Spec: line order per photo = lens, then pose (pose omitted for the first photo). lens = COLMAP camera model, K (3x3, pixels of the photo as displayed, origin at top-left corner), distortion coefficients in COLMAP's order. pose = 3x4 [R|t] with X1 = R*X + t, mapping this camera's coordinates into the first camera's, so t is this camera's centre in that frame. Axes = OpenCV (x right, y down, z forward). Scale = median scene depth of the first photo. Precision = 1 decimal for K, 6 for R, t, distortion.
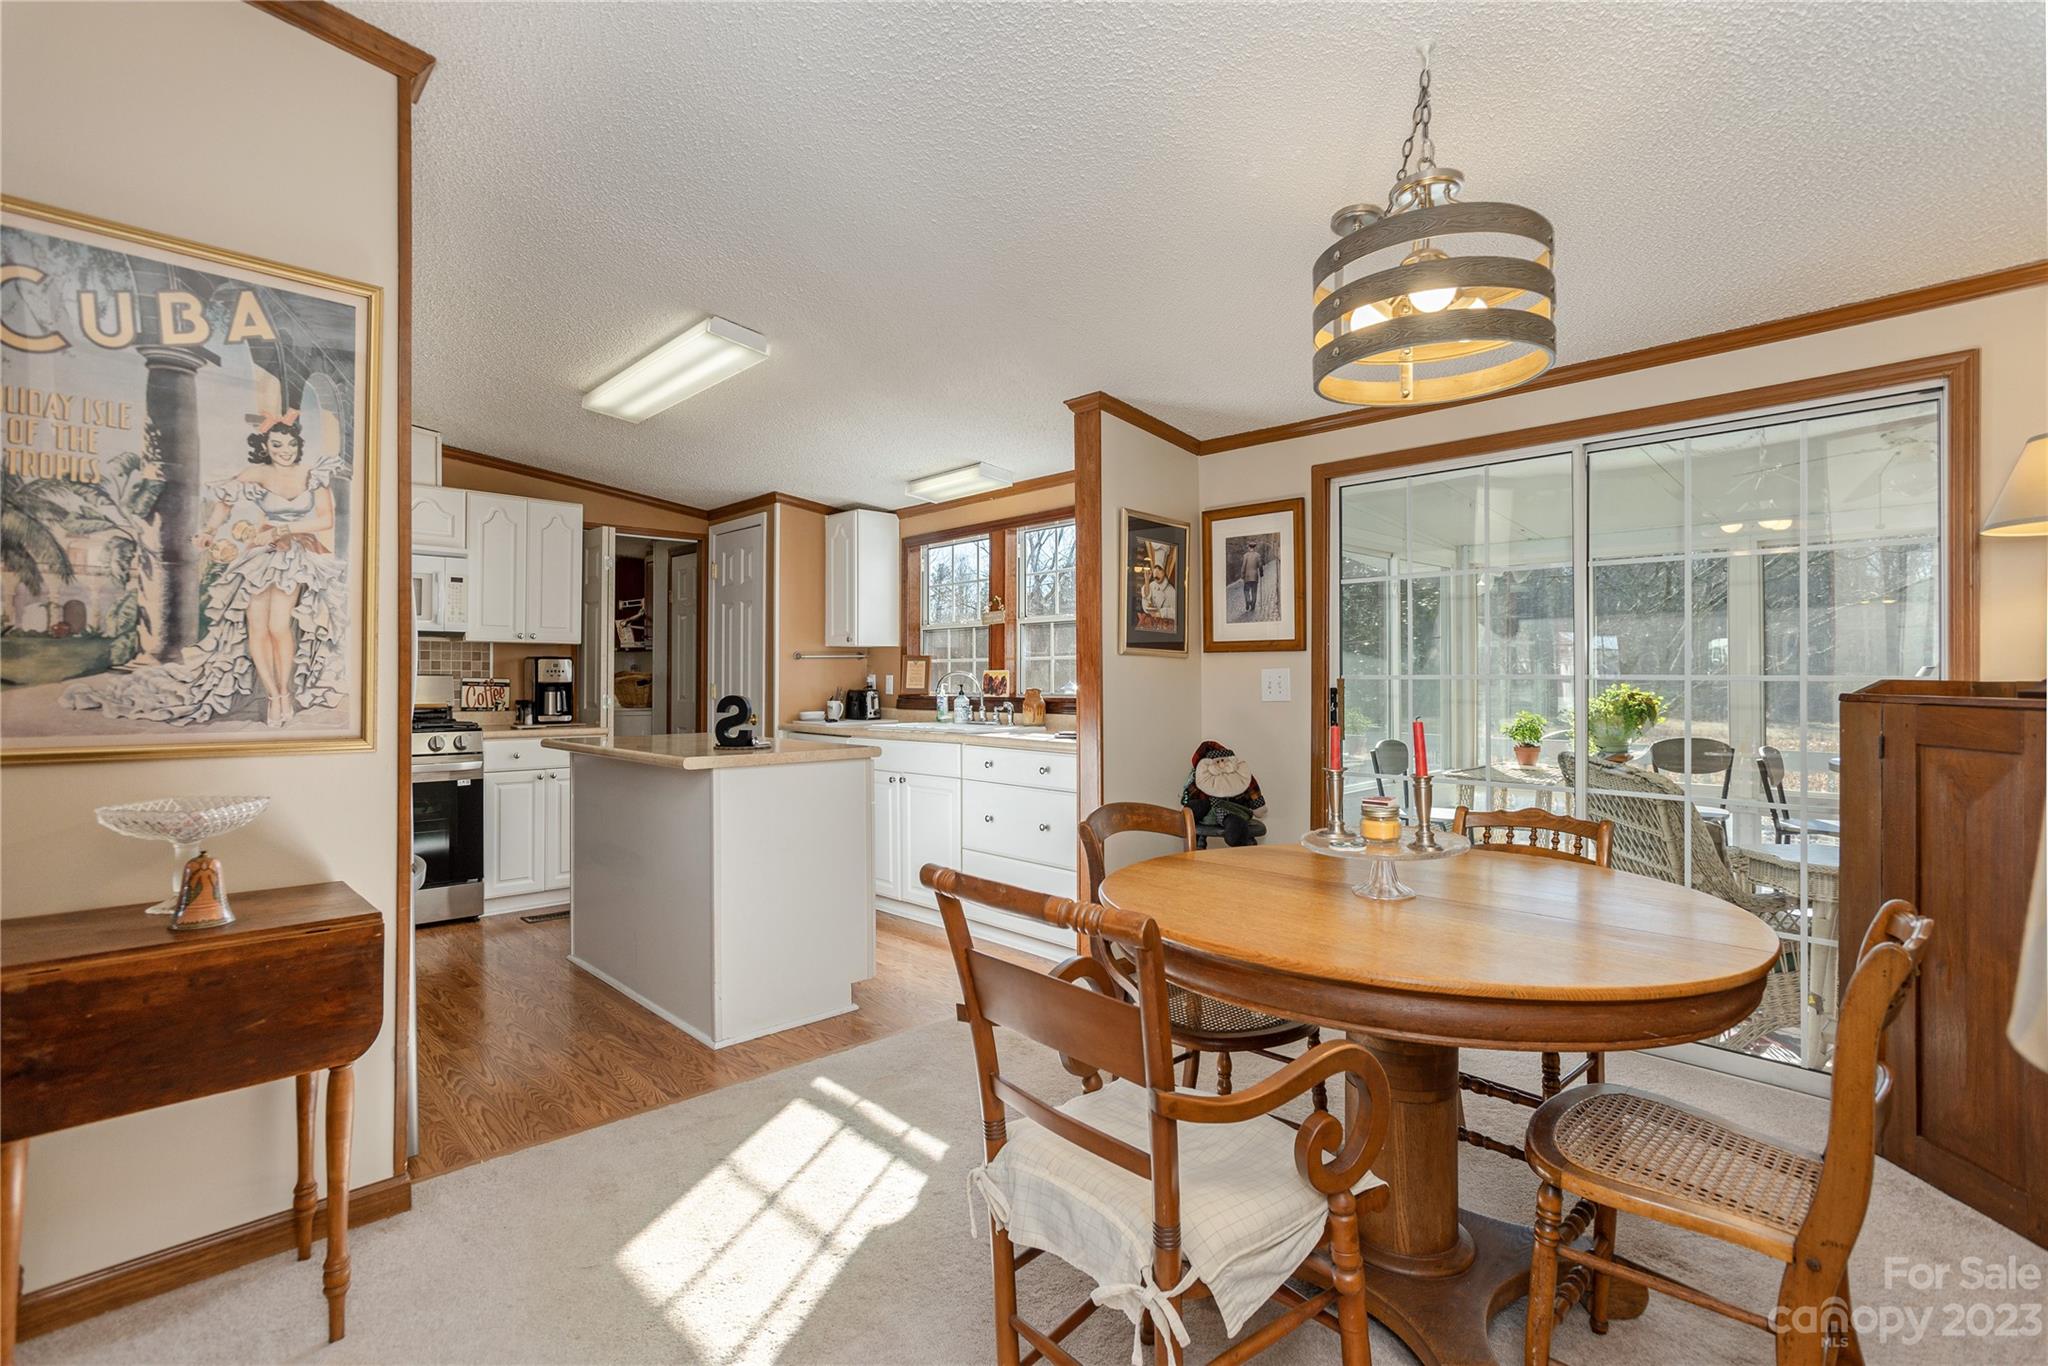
lens RADIAL K [[1215.1, 0, 956.2], [0, 1215.1, 708.7], [0, 0, 1]] dist [-0.003870, 0.000127]
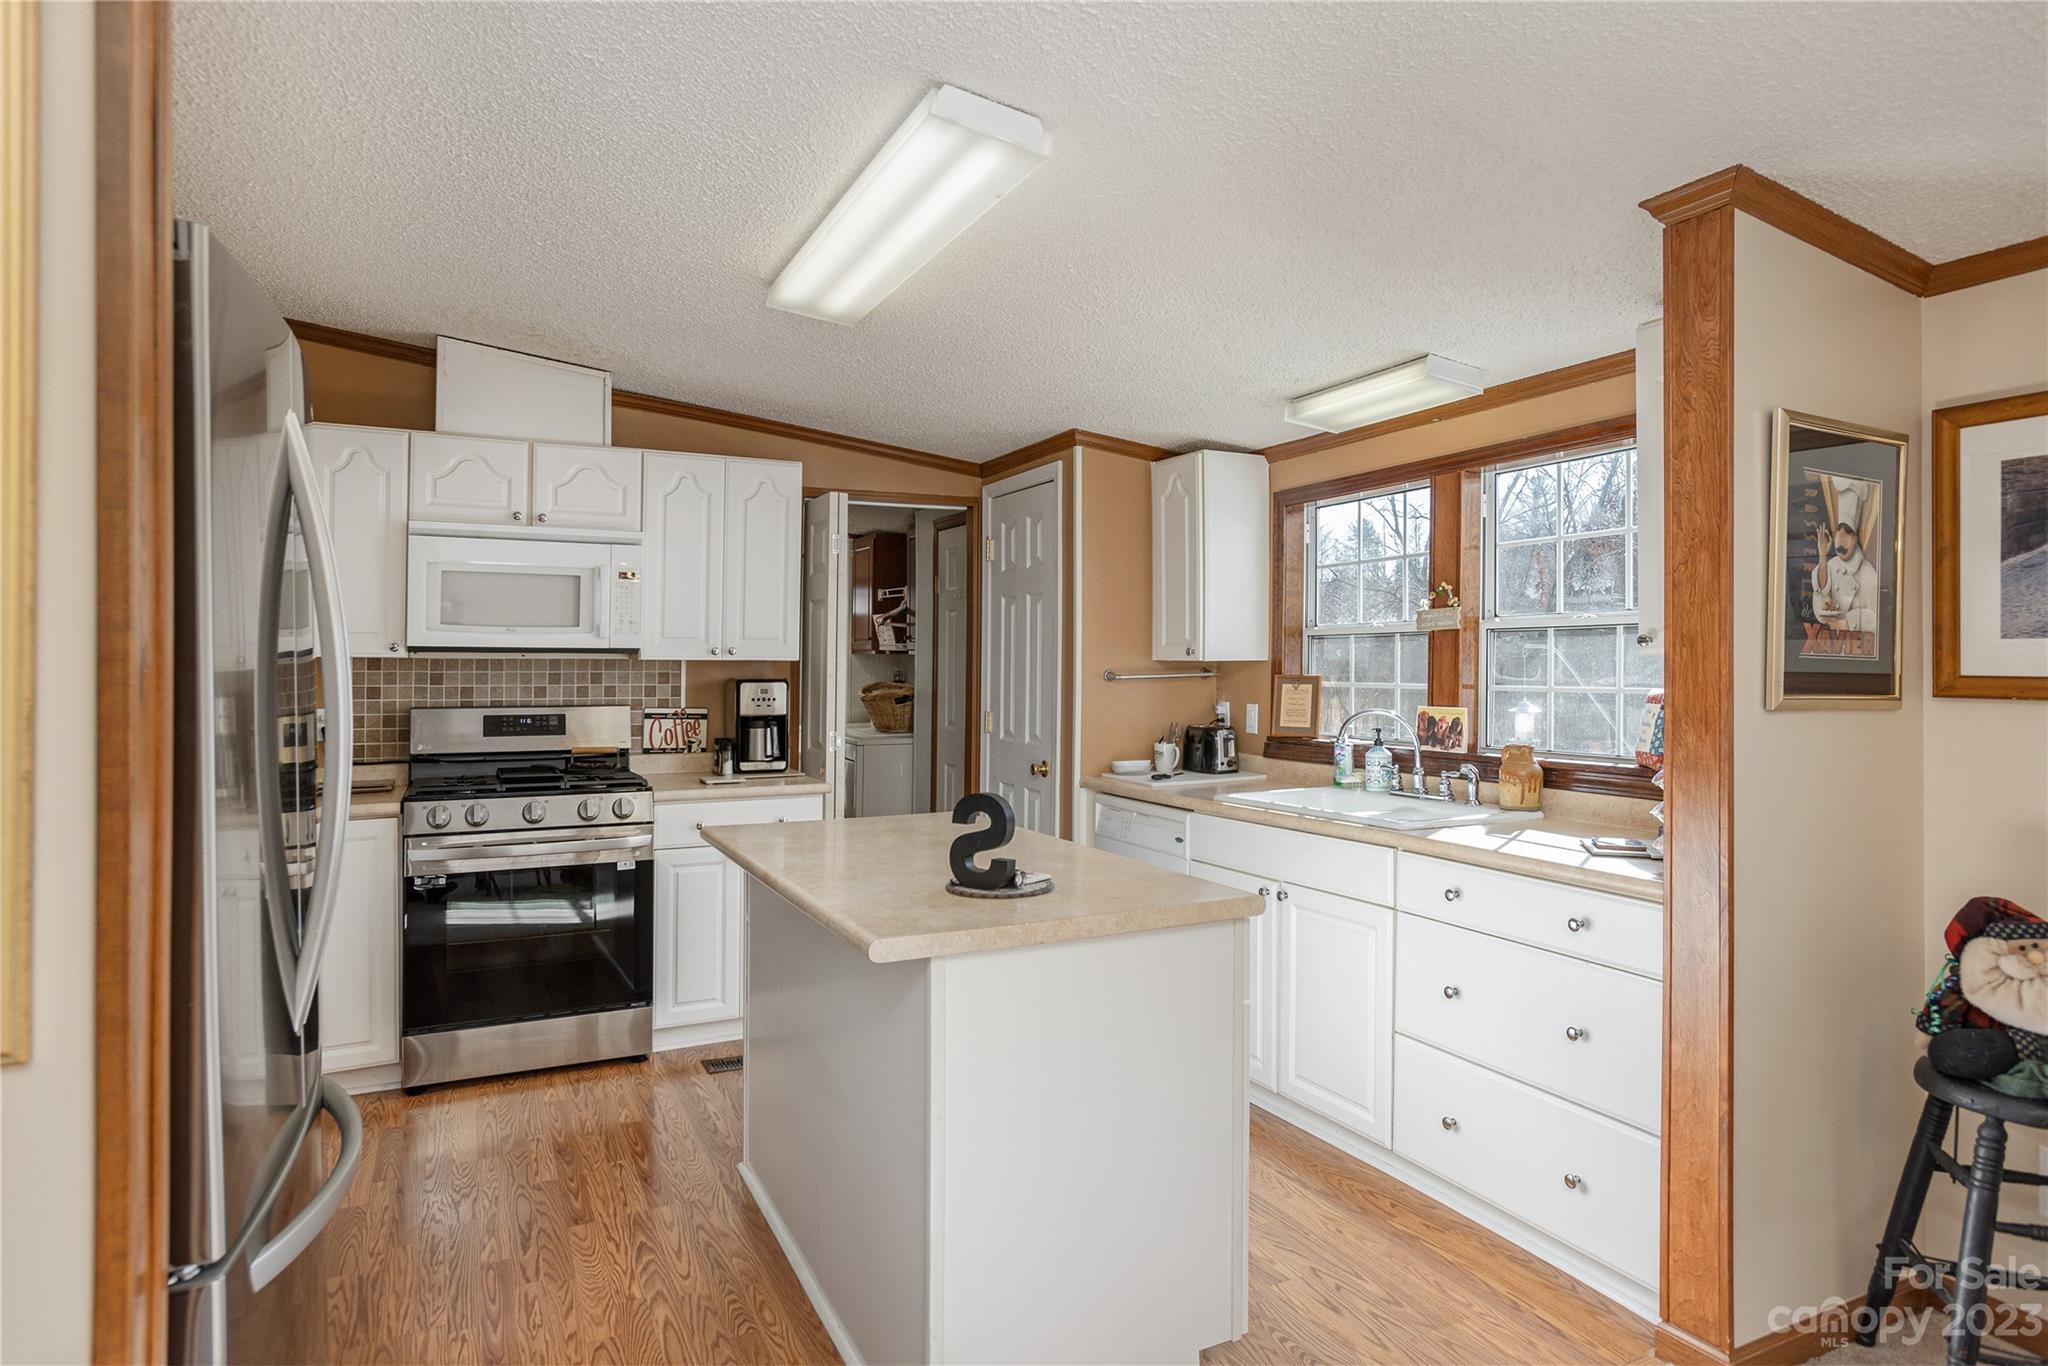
lens RADIAL K [[1247.7, 0, 876.3], [0, 1247.7, 674.9], [0, 0, 1]] dist [-0.036309, 0.027784]
pose [[0.948690, 0.004046, -0.316181, -0.038196], [-0.004443, 0.999990, -0.000532, -0.045294], [0.316175, 0.001910, 0.948699, 0.332207]]
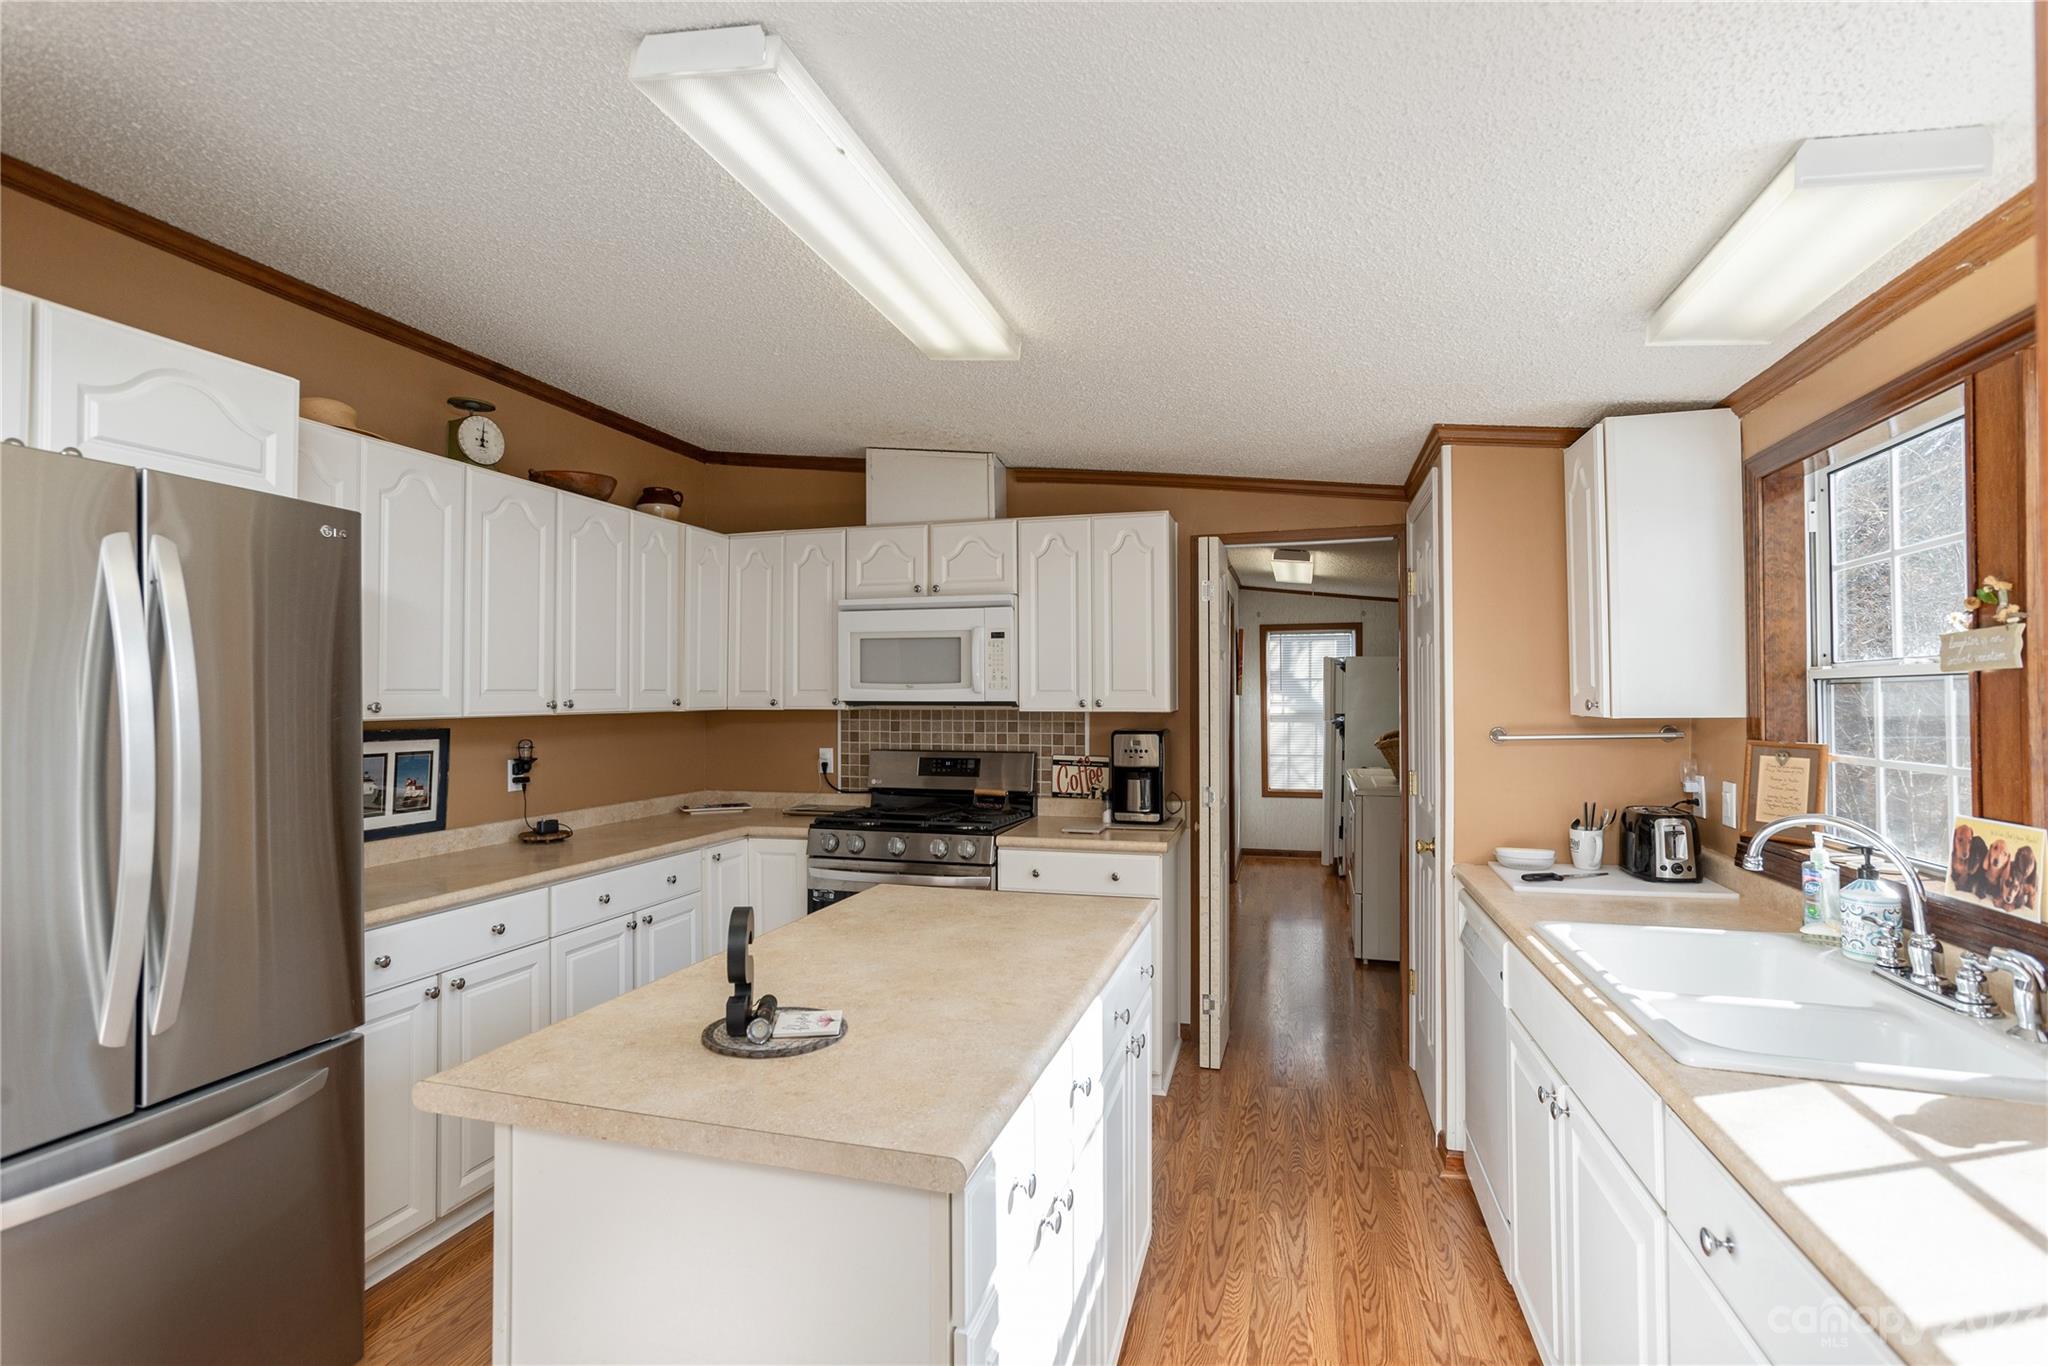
lens RADIAL K [[926.9, 0, 1024.0], [0, 926.9, 683.0], [0, 0, 1]] dist [-0.035285, 0.023013]
pose [[0.515837, -0.015011, -0.856555, 0.102380], [-0.003020, 0.999808, -0.019341, -0.060342], [0.856681, 0.012564, 0.515693, 0.666181]]
